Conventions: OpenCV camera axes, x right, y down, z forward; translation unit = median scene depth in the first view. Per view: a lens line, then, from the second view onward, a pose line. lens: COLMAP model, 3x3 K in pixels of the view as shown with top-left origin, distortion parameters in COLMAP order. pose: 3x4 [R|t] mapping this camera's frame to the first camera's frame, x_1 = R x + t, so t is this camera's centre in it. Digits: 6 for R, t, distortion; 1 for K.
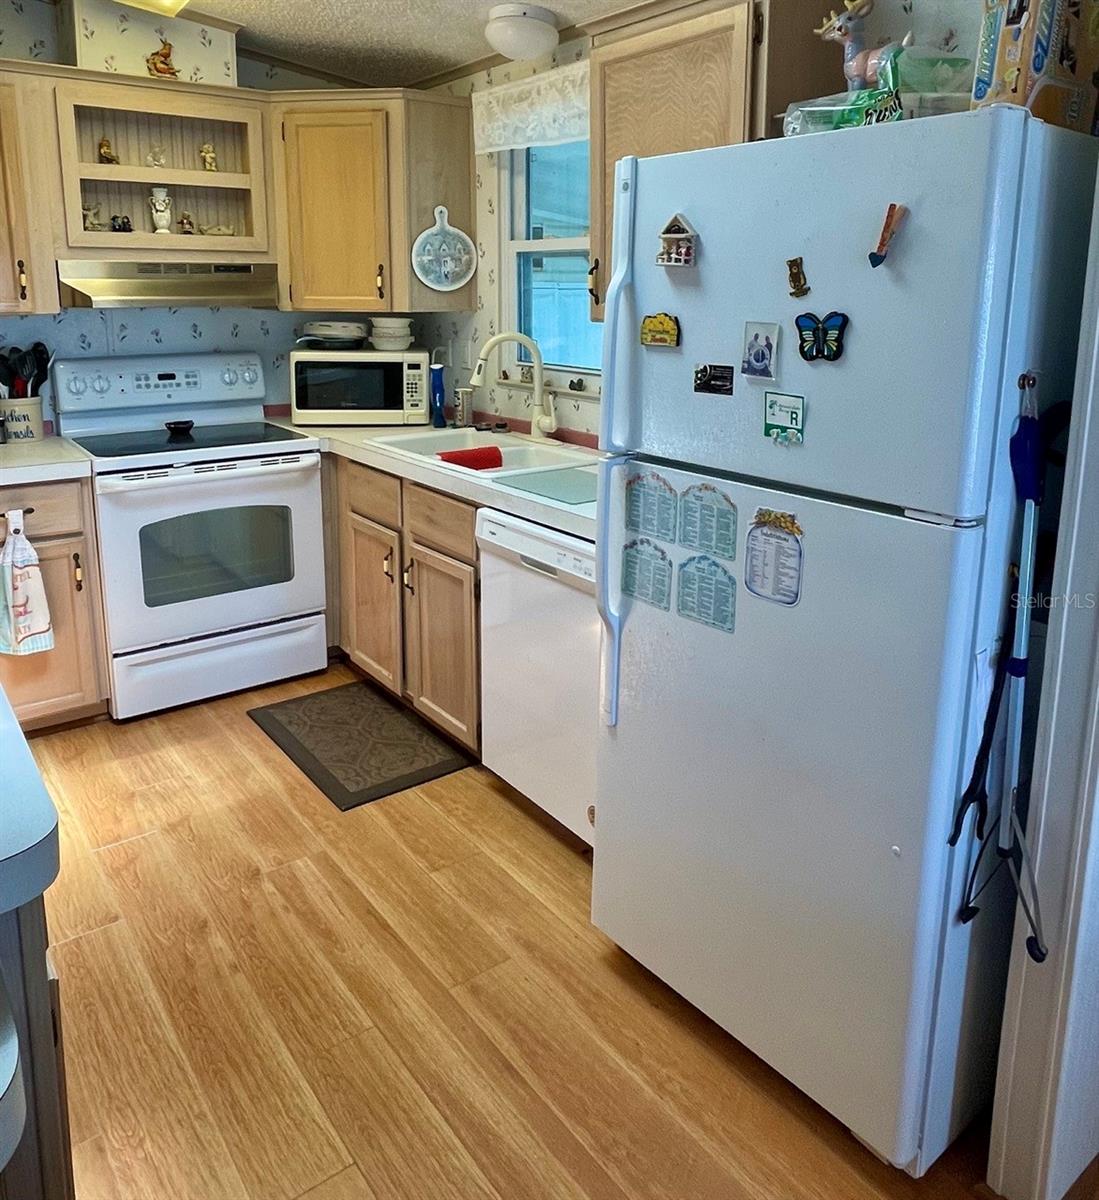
lens RADIAL K [[927.2, 0, 548.2], [0, 927.2, 456.3], [0, 0, 1]] dist [-0.000247, 0.000428]
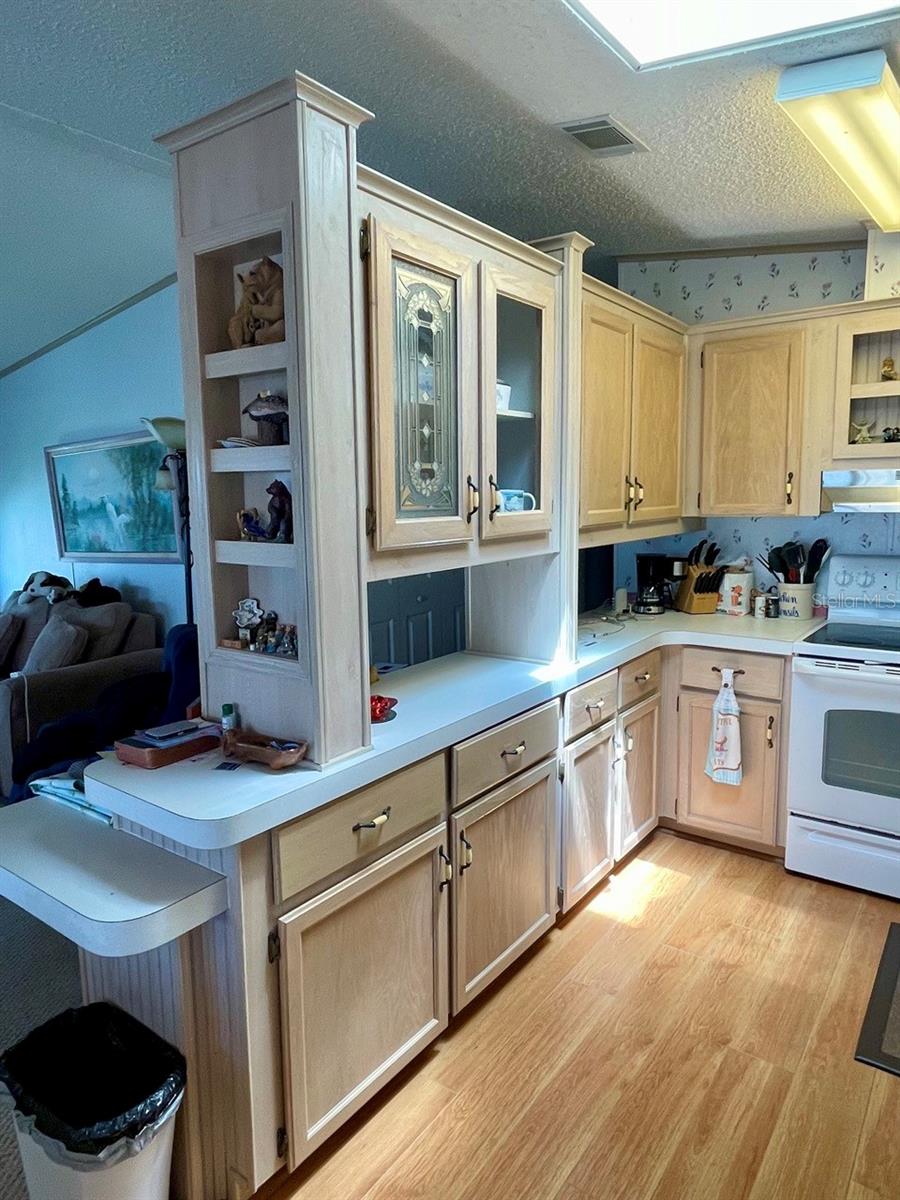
lens RADIAL K [[768.8, 0, 450.0], [0, 768.8, 600.0], [0, 0, 1]] dist [-0.002089, -0.001969]
pose [[0.287229, 0.128280, -0.949233, 0.291210], [-0.154887, 0.984170, 0.086134, -0.063780], [0.945256, 0.122284, 0.302551, 0.289641]]
